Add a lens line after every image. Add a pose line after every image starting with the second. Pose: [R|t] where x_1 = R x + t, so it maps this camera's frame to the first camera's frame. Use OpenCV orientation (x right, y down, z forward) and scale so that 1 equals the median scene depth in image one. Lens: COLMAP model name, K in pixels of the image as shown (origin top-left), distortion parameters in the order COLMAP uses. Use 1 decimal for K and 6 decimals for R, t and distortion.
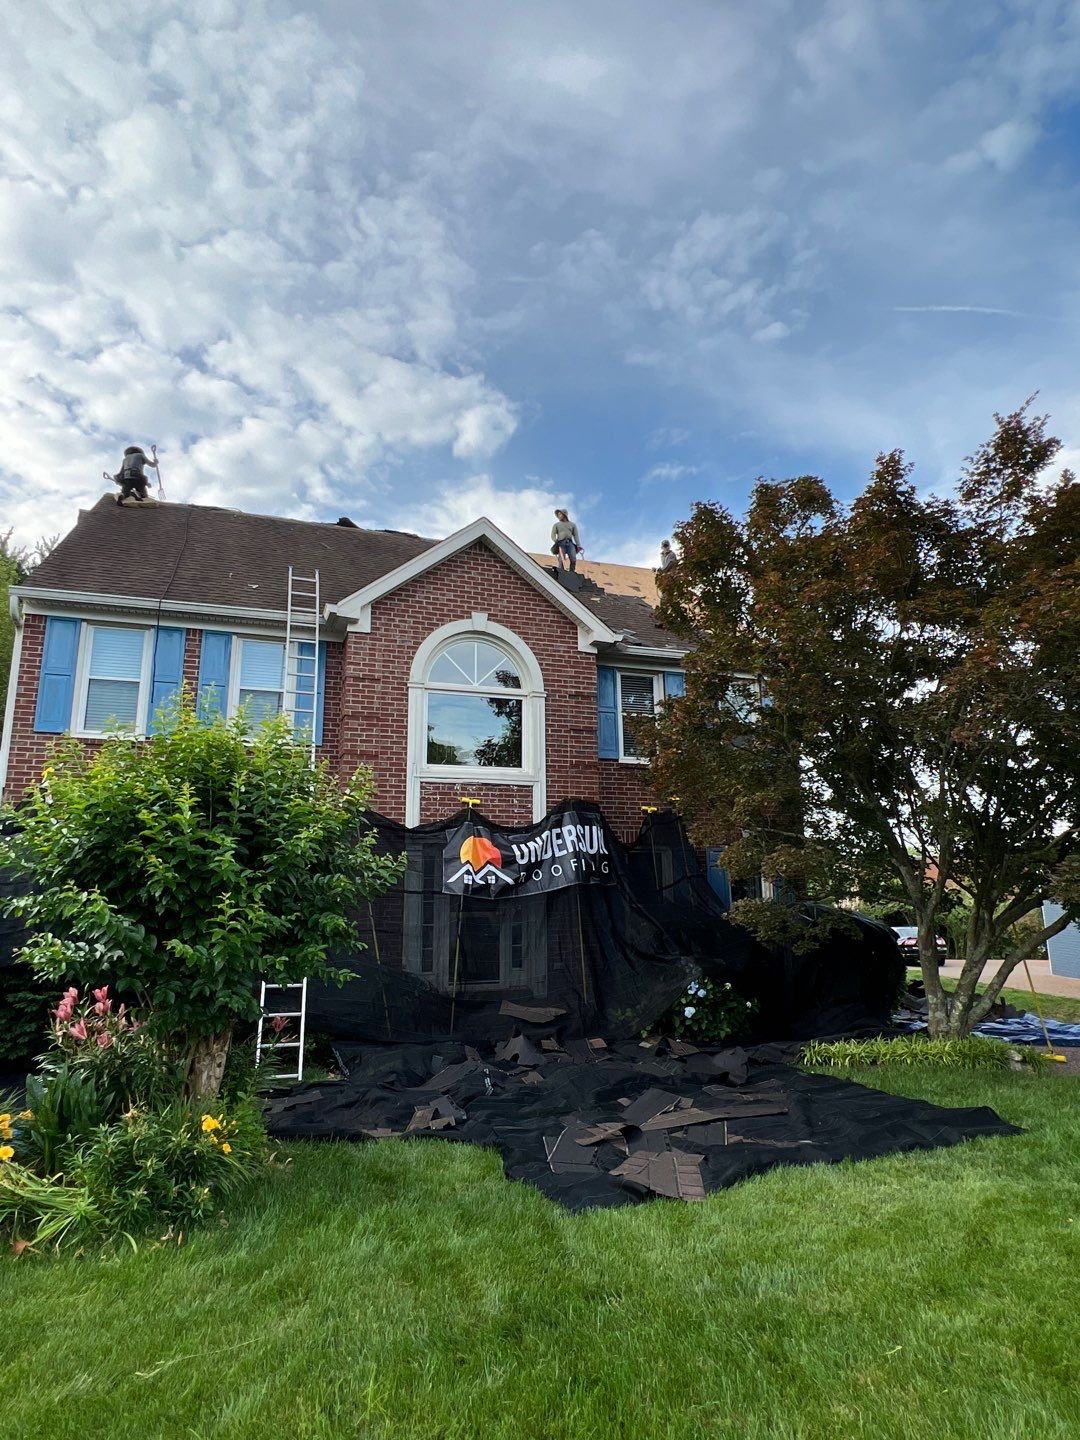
lens RADIAL K [[825.1, 0, 542.3], [0, 825.1, 716.5], [0, 0, 1]] dist [0.000915, 0.001358]
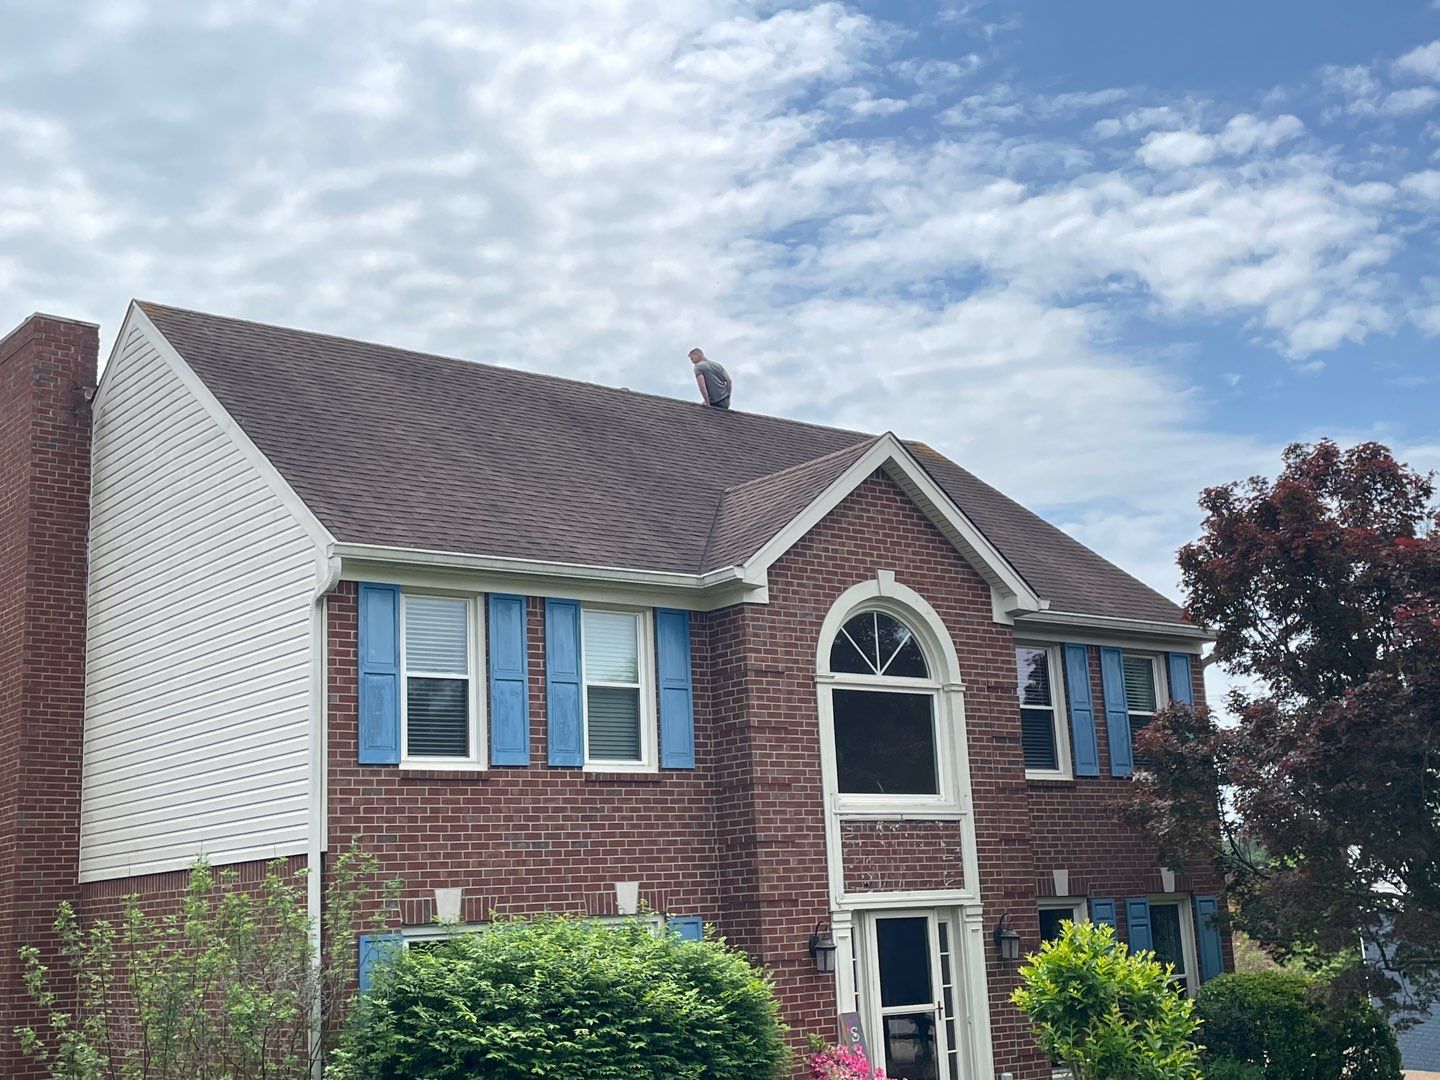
lens RADIAL K [[1804.4, 0, 719.8], [0, 1804.4, 536.4], [0, 0, 1]] dist [0.046951, 0.000000]
pose [[0.947261, 0.024656, 0.319515, -0.738007], [-0.013918, 0.999260, -0.035848, -0.104490], [-0.320162, 0.029511, 0.946903, -0.417407]]
